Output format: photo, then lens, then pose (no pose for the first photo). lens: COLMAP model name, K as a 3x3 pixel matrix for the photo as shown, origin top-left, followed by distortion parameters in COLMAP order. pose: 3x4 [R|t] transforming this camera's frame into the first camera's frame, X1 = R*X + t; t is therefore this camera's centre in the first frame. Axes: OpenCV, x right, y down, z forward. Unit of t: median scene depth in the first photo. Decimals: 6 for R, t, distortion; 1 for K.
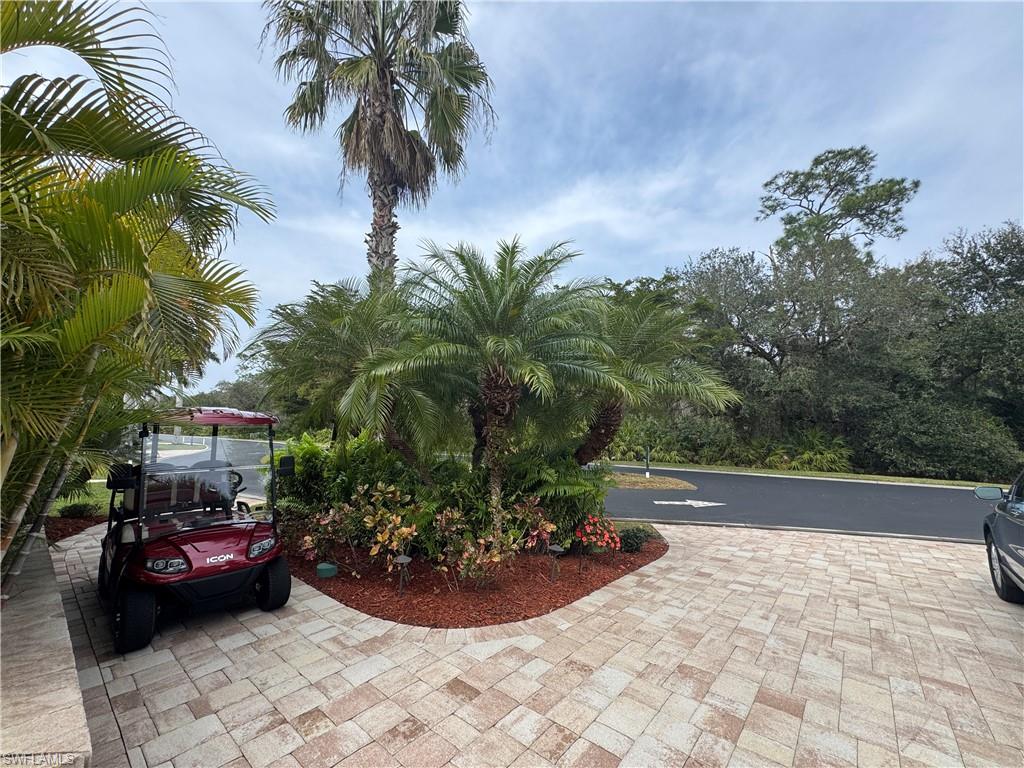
lens RADIAL K [[407.6, 0, 514.3], [0, 407.6, 388.4], [0, 0, 1]] dist [-0.002356, 0.000259]
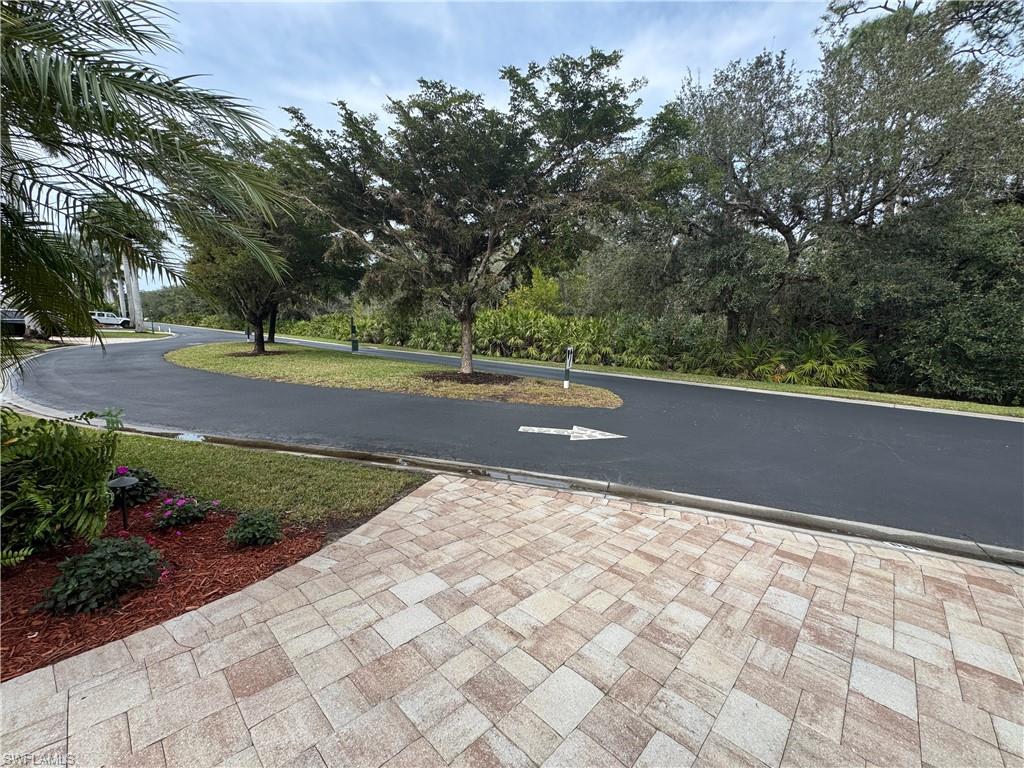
lens RADIAL K [[407.6, 0, 513.3], [0, 407.6, 387.5], [0, 0, 1]] dist [-0.002356, 0.000259]
pose [[0.997754, 0.035154, -0.057022, 0.199466], [-0.020505, 0.970649, 0.239625, 0.032435], [0.063772, -0.237917, 0.969190, 0.206708]]
